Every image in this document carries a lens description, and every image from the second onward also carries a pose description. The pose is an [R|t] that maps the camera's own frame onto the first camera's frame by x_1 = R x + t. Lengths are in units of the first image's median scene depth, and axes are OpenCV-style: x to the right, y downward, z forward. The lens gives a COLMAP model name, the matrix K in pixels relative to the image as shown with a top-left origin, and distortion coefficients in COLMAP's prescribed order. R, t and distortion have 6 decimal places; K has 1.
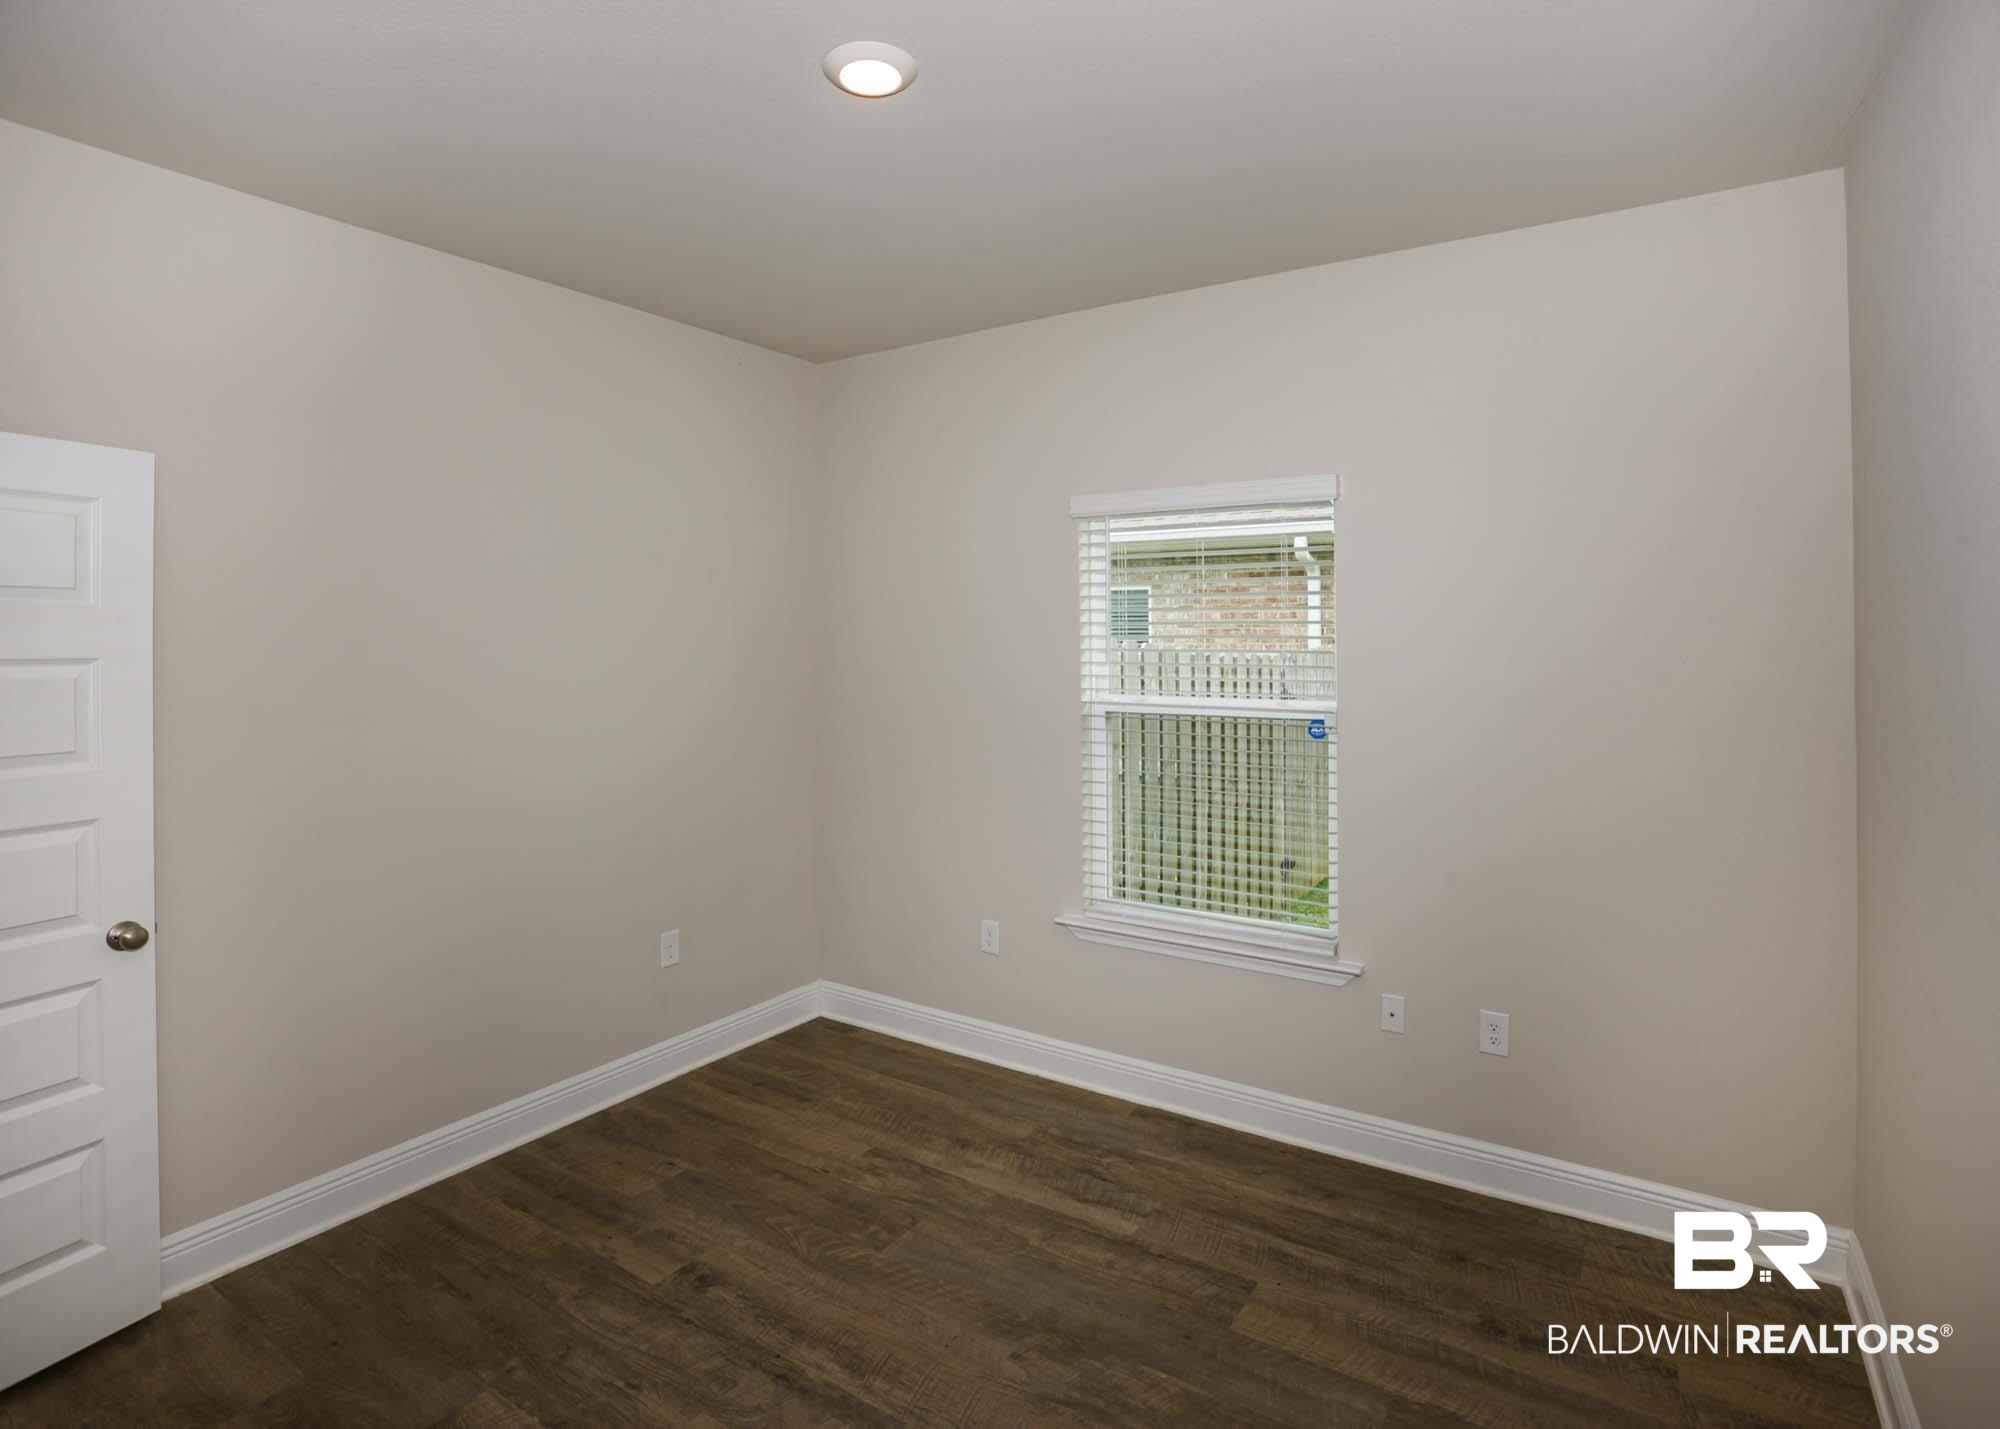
lens RADIAL K [[1011.6, 0, 994.3], [0, 1011.6, 707.3], [0, 0, 1]] dist [-0.070980, 0.032822]
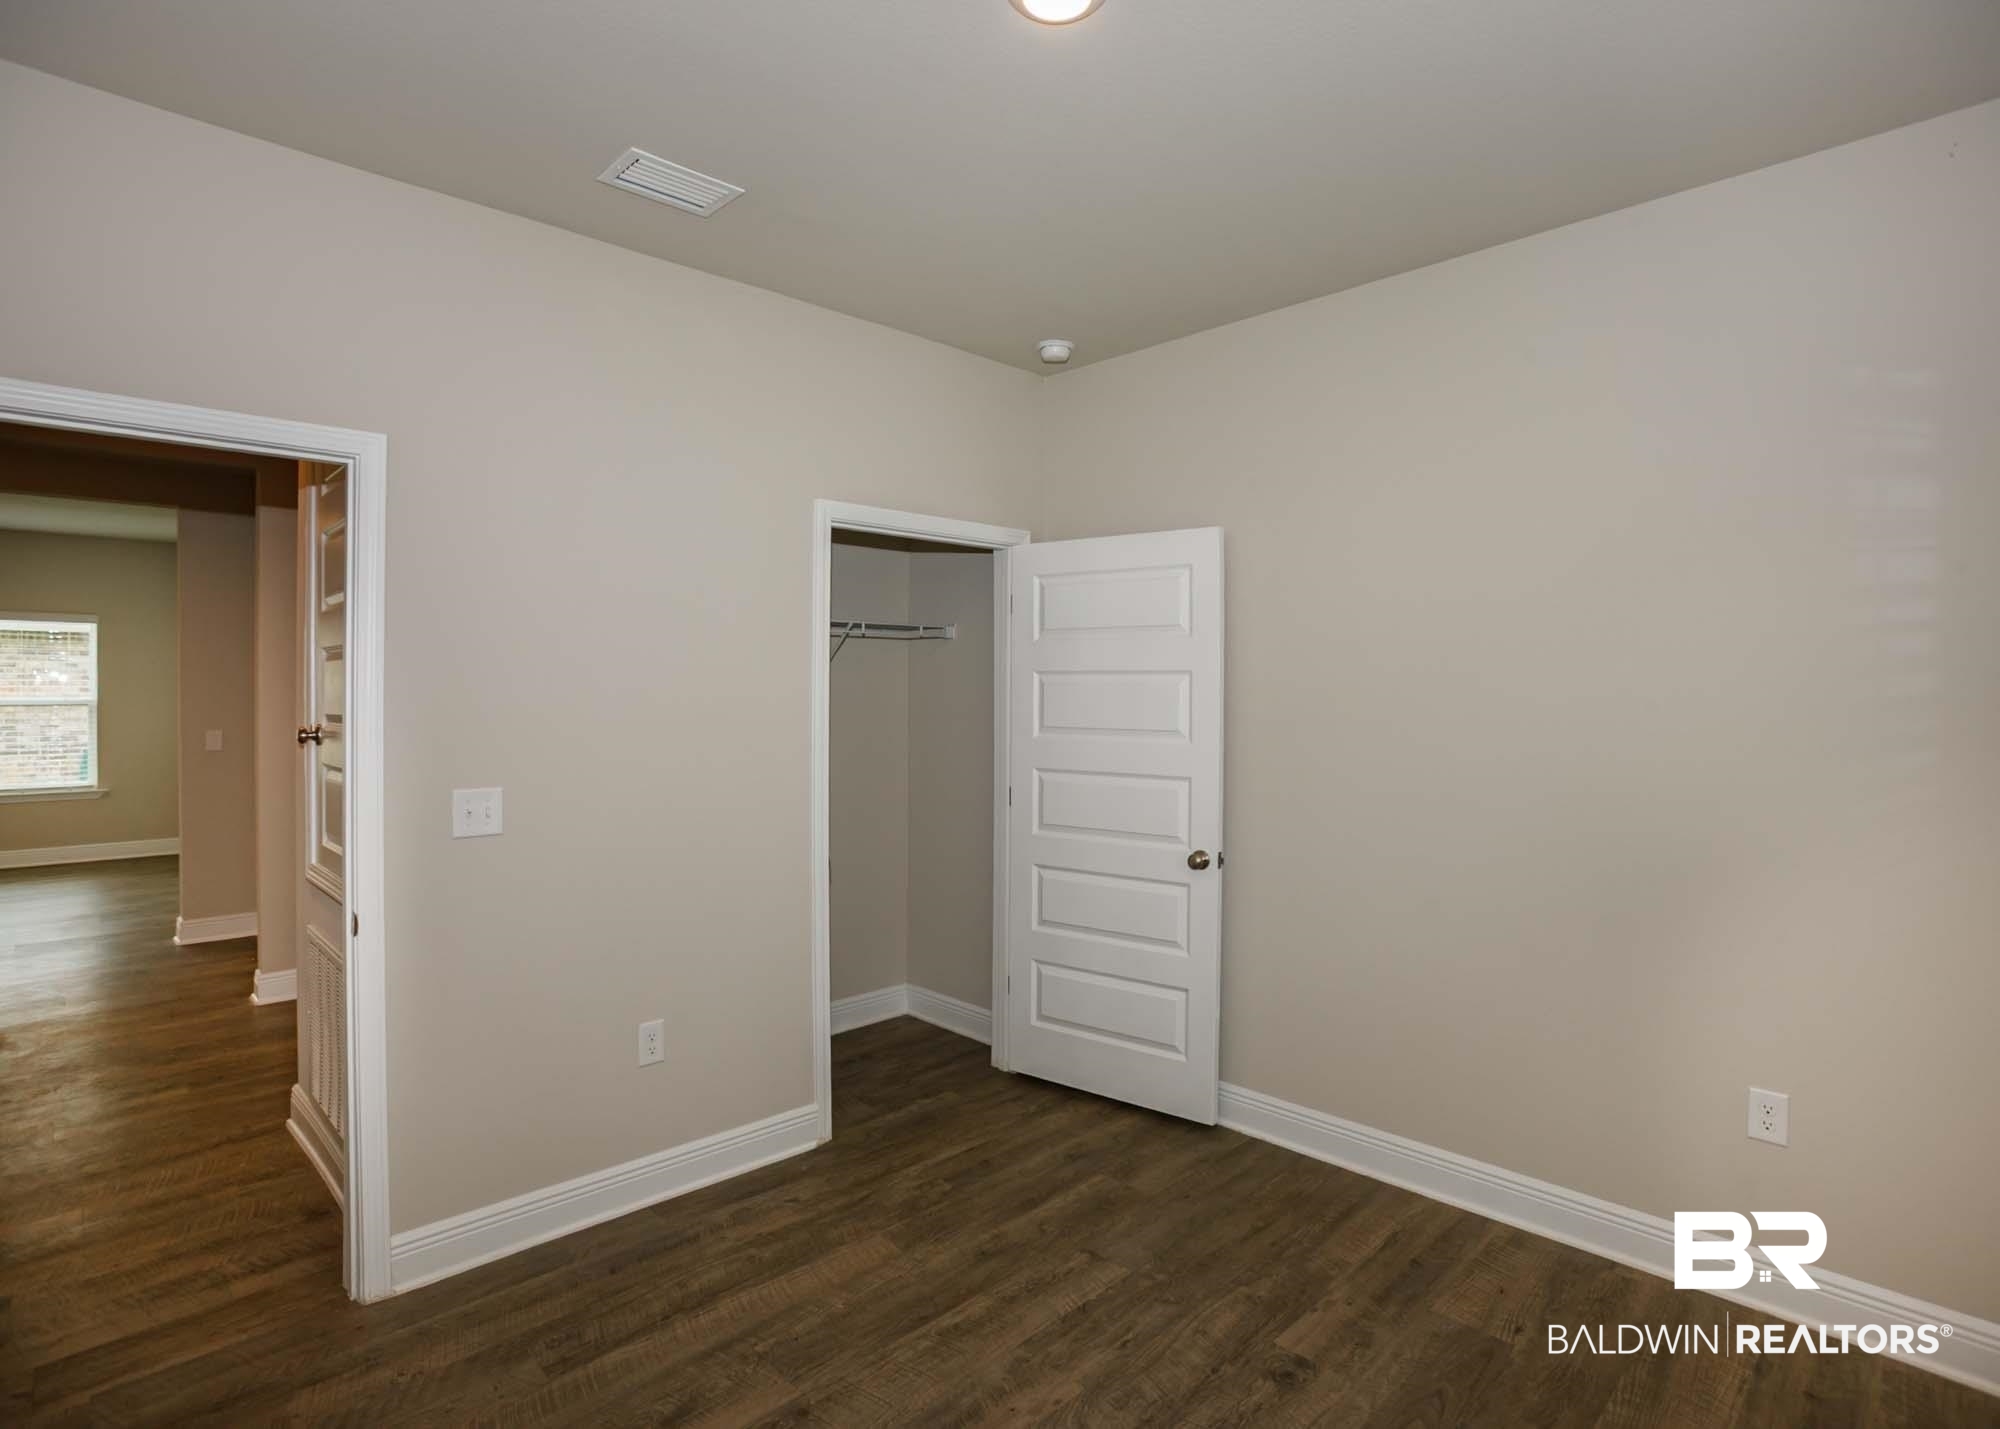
lens RADIAL K [[1011.6, 0, 994.3], [0, 1011.6, 707.3], [0, 0, 1]] dist [-0.070980, 0.032822]
pose [[-0.222967, 0.012882, -0.974741, 0.607362], [-0.064879, 0.997500, 0.028023, -0.020033], [0.972665, 0.069488, -0.221574, 0.903538]]
